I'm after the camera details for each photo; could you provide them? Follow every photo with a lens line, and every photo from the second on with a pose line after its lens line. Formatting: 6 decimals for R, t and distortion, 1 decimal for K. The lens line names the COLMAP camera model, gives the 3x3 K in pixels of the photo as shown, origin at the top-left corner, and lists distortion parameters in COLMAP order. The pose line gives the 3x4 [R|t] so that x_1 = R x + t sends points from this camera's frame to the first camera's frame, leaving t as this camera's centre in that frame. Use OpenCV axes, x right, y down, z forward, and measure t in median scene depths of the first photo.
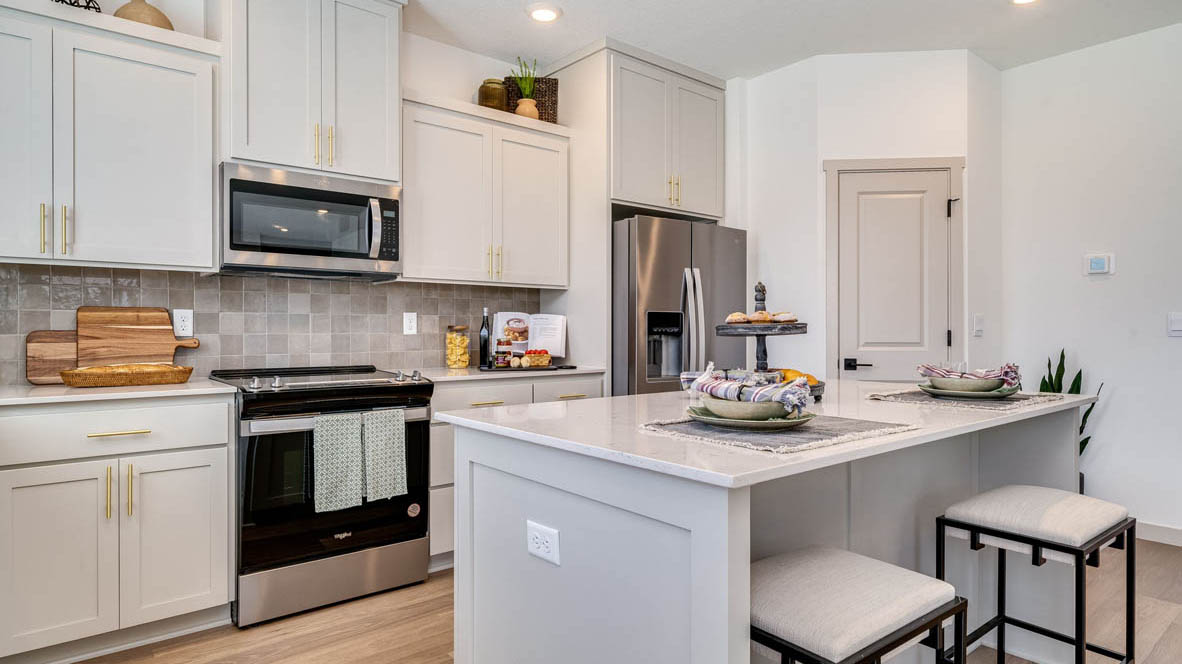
lens RADIAL K [[633.1, 0, 562.2], [0, 633.1, 322.4], [0, 0, 1]] dist [-0.002484, 0.000980]
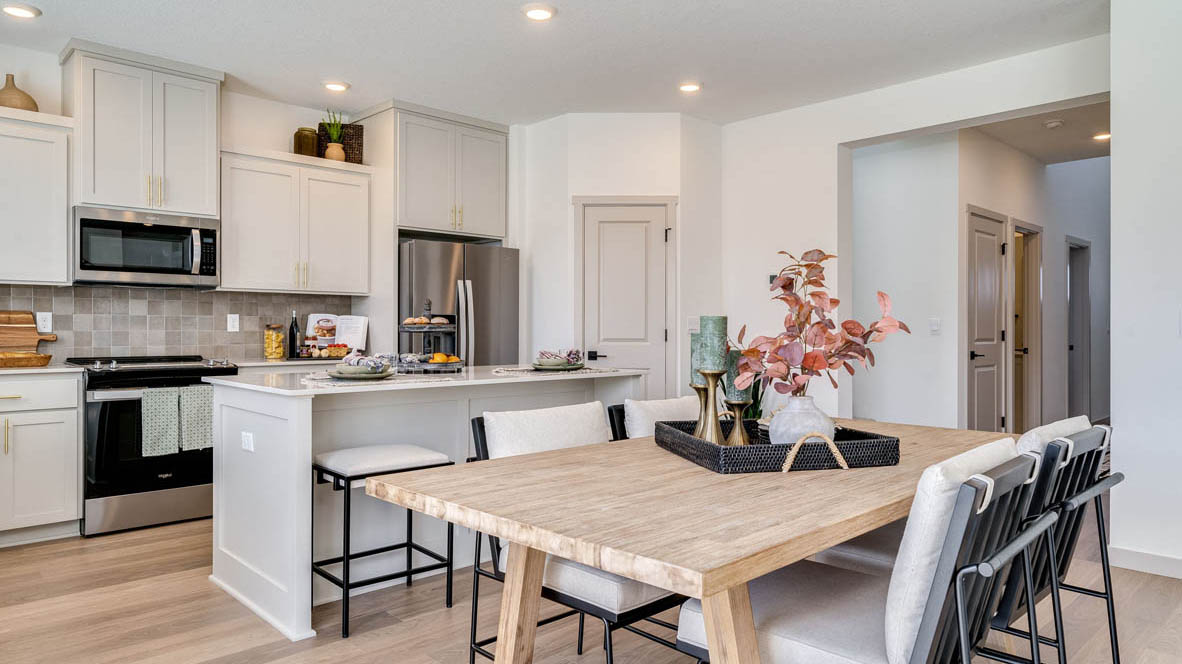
lens RADIAL K [[739.5, 0, 571.2], [0, 739.5, 320.7], [0, 0, 1]] dist [0.000185, -0.005764]
pose [[0.996591, 0.003615, 0.082426, 0.340121], [-0.003797, 0.999991, 0.002041, -0.008766], [-0.082417, -0.002347, 0.996595, -0.576337]]
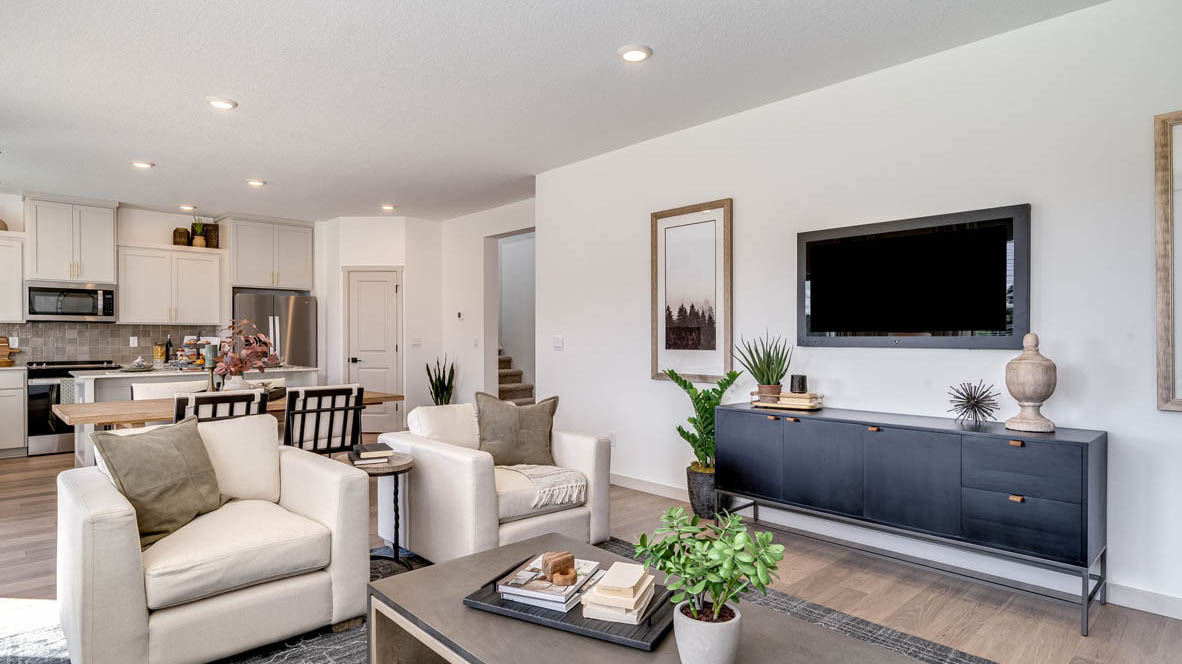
lens RADIAL K [[633.1, 0, 589.7], [0, 633.1, 331.9], [0, 0, 1]] dist [-0.002484, 0.000980]
pose [[0.996946, 0.000906, 0.078093, 1.285499], [-0.000941, 0.999999, 0.000412, -0.039037], [-0.078093, -0.000484, 0.996946, -1.446748]]
